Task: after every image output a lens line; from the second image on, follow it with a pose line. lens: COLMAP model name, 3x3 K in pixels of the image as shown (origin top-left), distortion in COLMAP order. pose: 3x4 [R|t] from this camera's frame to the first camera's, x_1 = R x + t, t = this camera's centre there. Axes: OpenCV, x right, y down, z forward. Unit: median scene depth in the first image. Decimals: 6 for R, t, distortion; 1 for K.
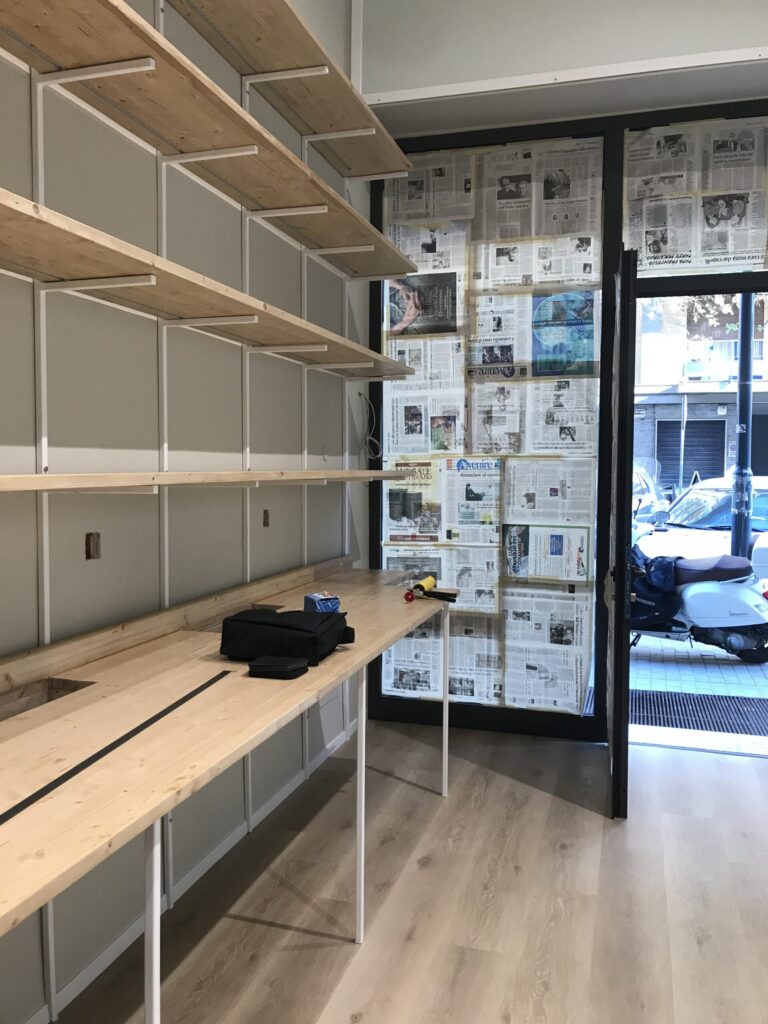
lens RADIAL K [[836.0, 0, 381.1], [0, 836.0, 508.1], [0, 0, 1]] dist [0.032490, -0.033604]
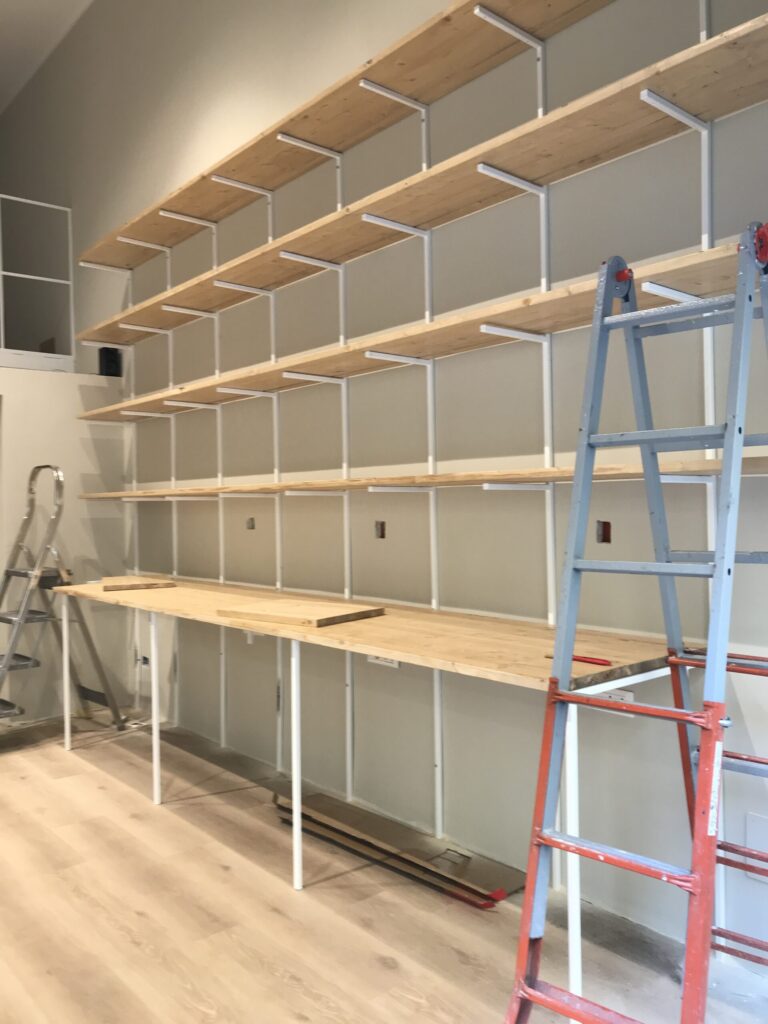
lens RADIAL K [[836.0, 0, 388.0], [0, 836.0, 501.1], [0, 0, 1]] dist [0.032490, -0.033604]
pose [[-0.547311, 0.005710, -0.836910, 0.518514], [-0.021907, 0.999536, 0.021146, -0.023032], [0.836642, 0.029908, -0.546933, 1.031361]]
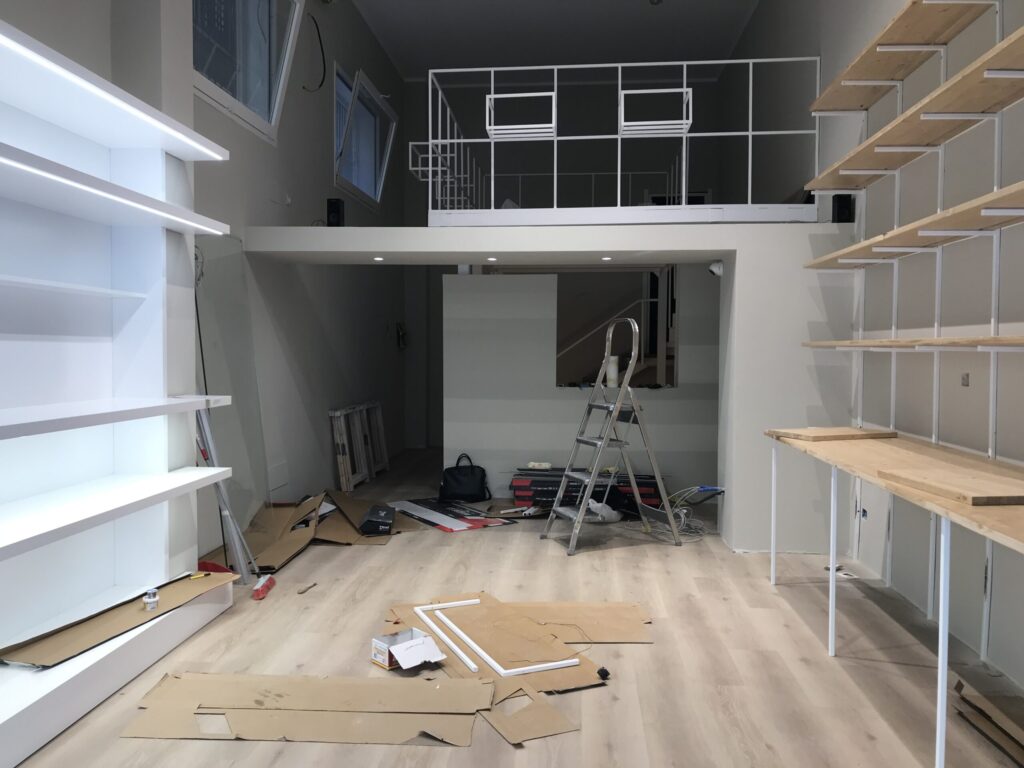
lens RADIAL K [[836.0, 0, 505.0], [0, 836.0, 376.0], [0, 0, 1]] dist [0.032490, -0.033604]
pose [[-0.978545, -0.002940, -0.206012, 0.432931], [-0.019780, 0.996620, 0.079736, -0.038145], [0.205082, 0.082100, -0.975295, 1.125238]]
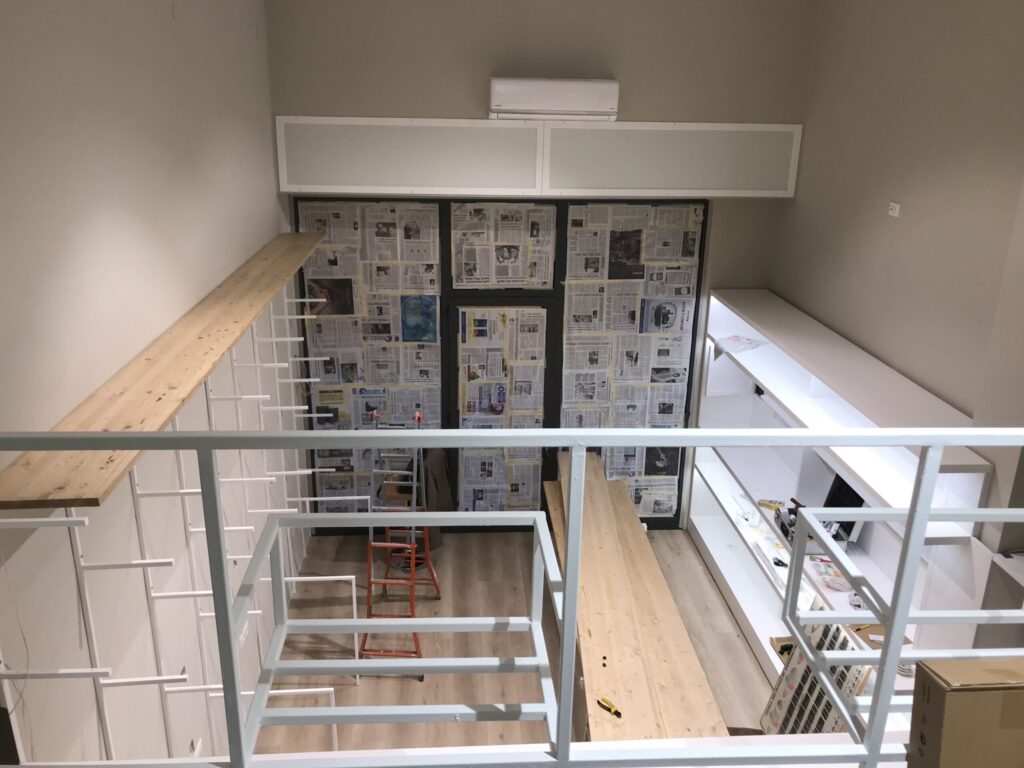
lens RADIAL K [[836.0, 0, 505.2], [0, 836.0, 382.8], [0, 0, 1]] dist [0.032490, -0.033604]
pose [[0.937944, -0.111018, 0.328538, -0.191151], [0.009419, 0.955179, 0.295879, -0.589576], [-0.346660, -0.274424, 0.896949, -0.612669]]
